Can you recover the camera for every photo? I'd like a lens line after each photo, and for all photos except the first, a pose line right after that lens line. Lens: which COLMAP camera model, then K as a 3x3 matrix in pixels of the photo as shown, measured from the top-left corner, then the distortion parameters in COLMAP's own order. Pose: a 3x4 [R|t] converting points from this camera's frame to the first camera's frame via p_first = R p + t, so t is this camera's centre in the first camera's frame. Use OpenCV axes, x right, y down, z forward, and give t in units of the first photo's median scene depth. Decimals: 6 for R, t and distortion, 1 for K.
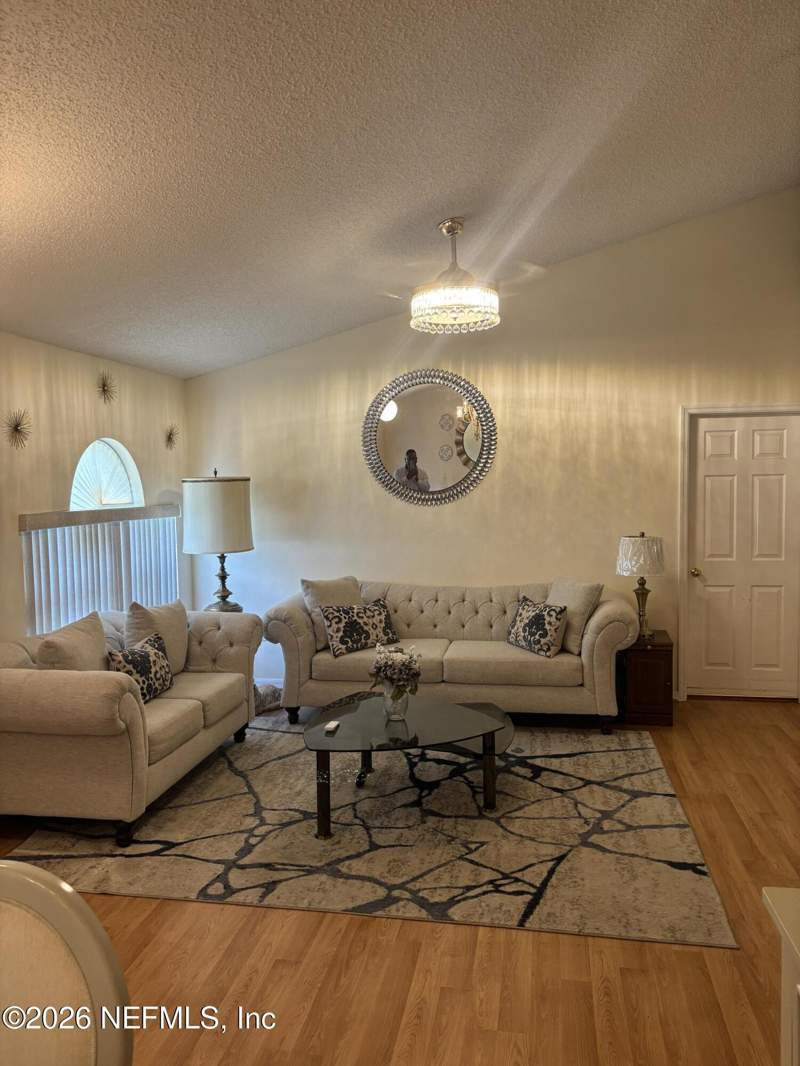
lens RADIAL K [[827.8, 0, 400.9], [0, 827.8, 532.9], [0, 0, 1]] dist [0.001984, -0.002218]
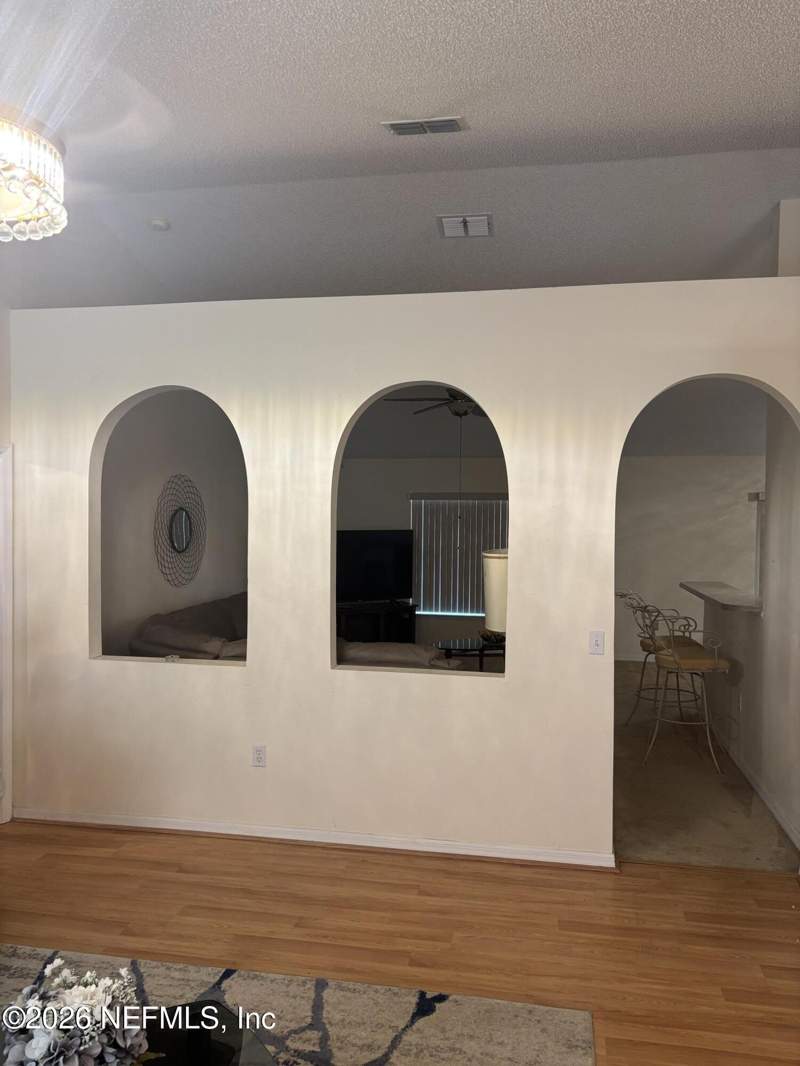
lens RADIAL K [[827.8, 0, 400.9], [0, 827.8, 533.2], [0, 0, 1]] dist [0.001984, -0.002218]
pose [[-0.019618, 0.000191, 0.999808, -0.468896], [0.063089, 0.998007, 0.001047, -0.064676], [-0.997815, 0.063098, -0.019591, 0.999995]]
